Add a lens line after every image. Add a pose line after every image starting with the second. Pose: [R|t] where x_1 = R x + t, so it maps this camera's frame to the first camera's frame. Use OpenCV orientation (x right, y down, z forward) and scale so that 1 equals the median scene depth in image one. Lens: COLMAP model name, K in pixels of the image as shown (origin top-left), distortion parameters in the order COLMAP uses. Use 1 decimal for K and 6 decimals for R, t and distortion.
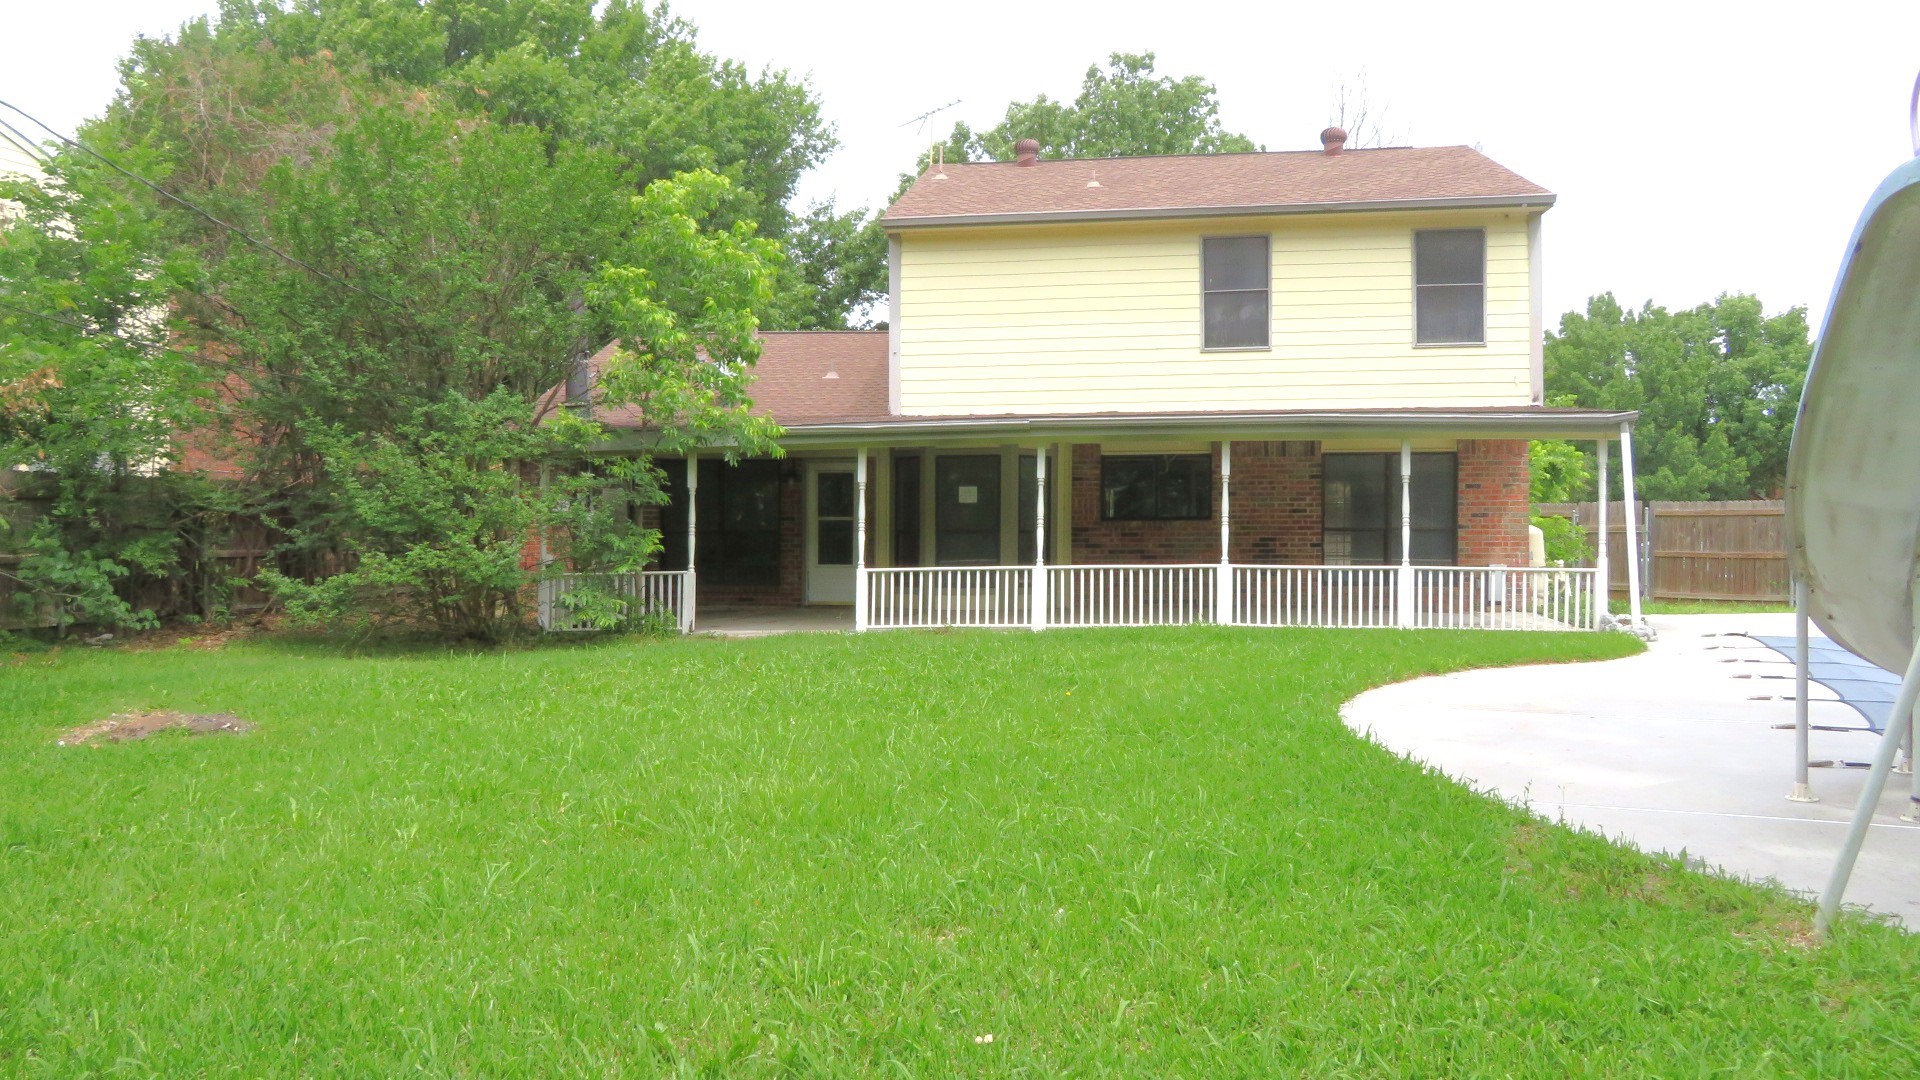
lens RADIAL K [[1355.2, 0, 952.0], [0, 1355.2, 536.8], [0, 0, 1]] dist [-0.013945, -0.003727]
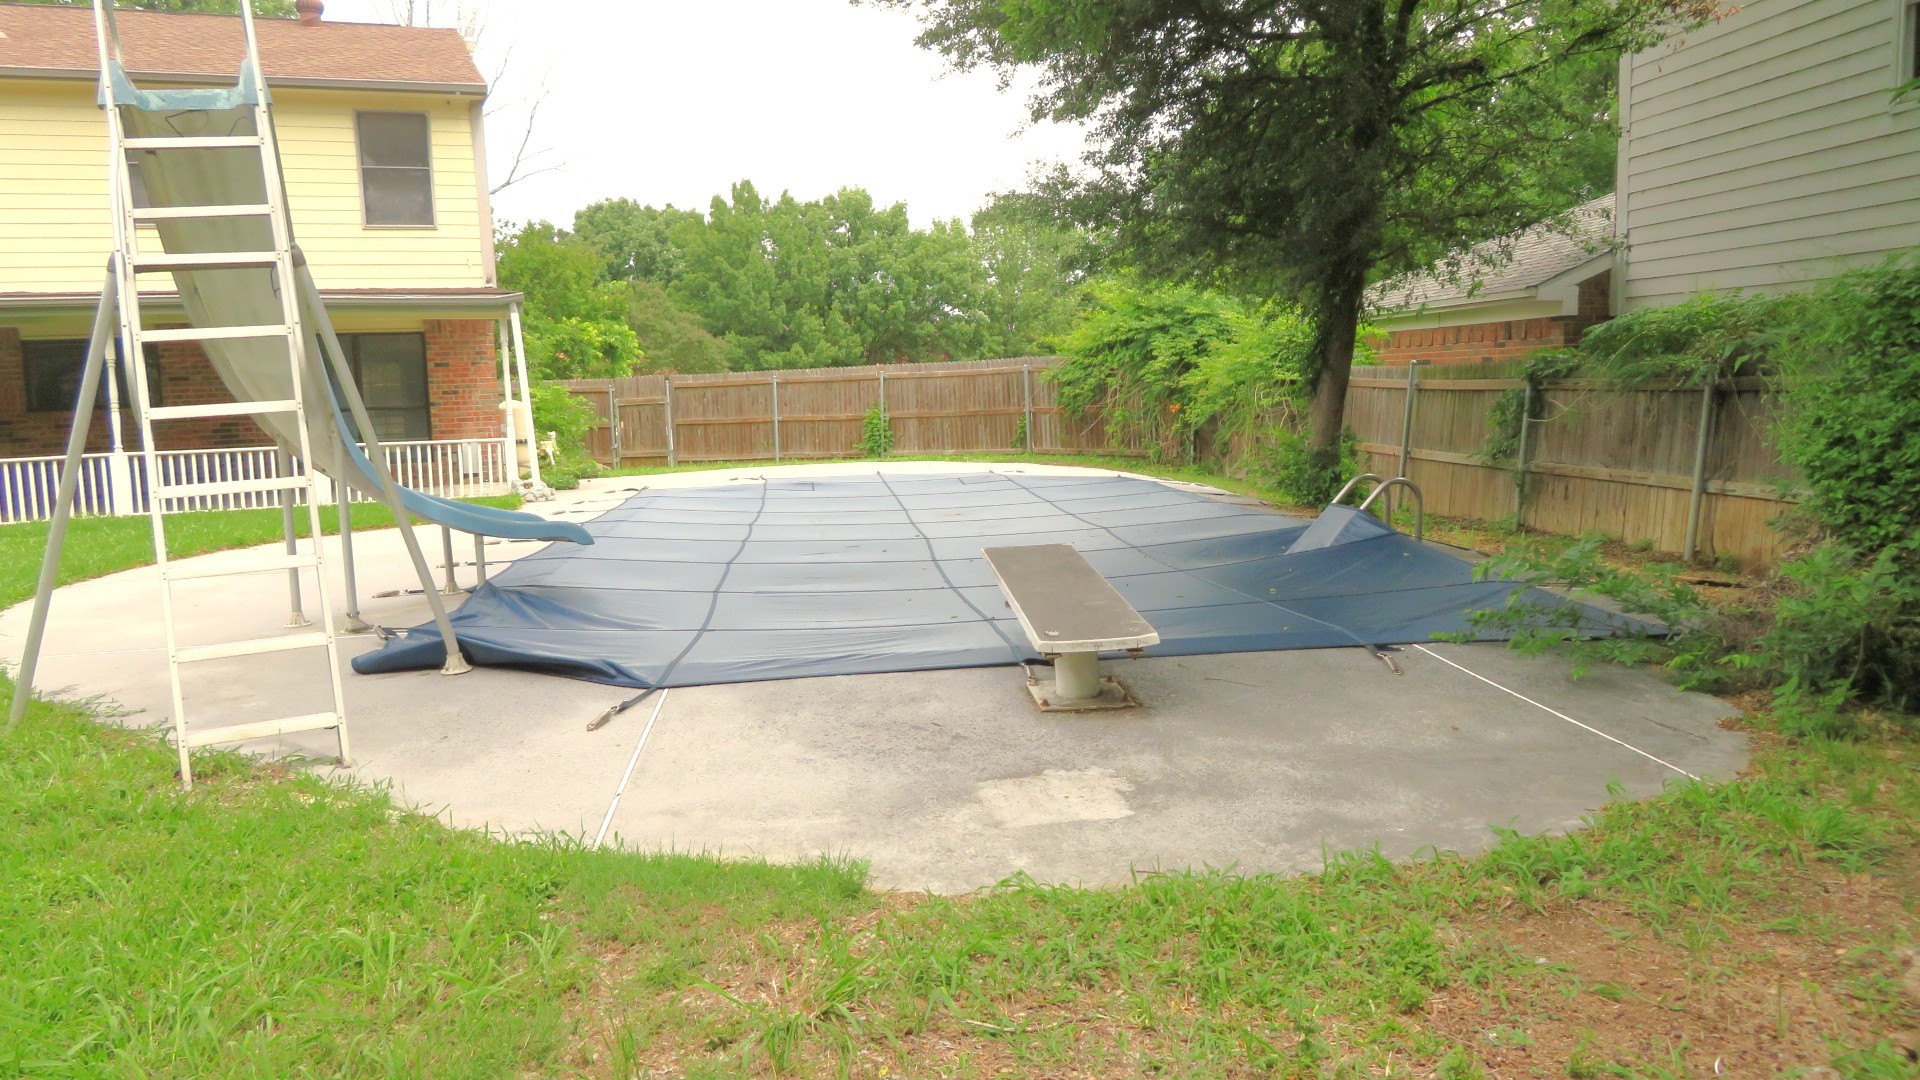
lens RADIAL K [[1355.2, 0, 962.2], [0, 1355.2, 540.5], [0, 0, 1]] dist [-0.013945, -0.003727]
pose [[0.863440, -0.085499, 0.497154, 0.196410], [0.041002, 0.994166, 0.099764, 0.009519], [-0.502783, -0.065756, 0.861908, -0.109769]]
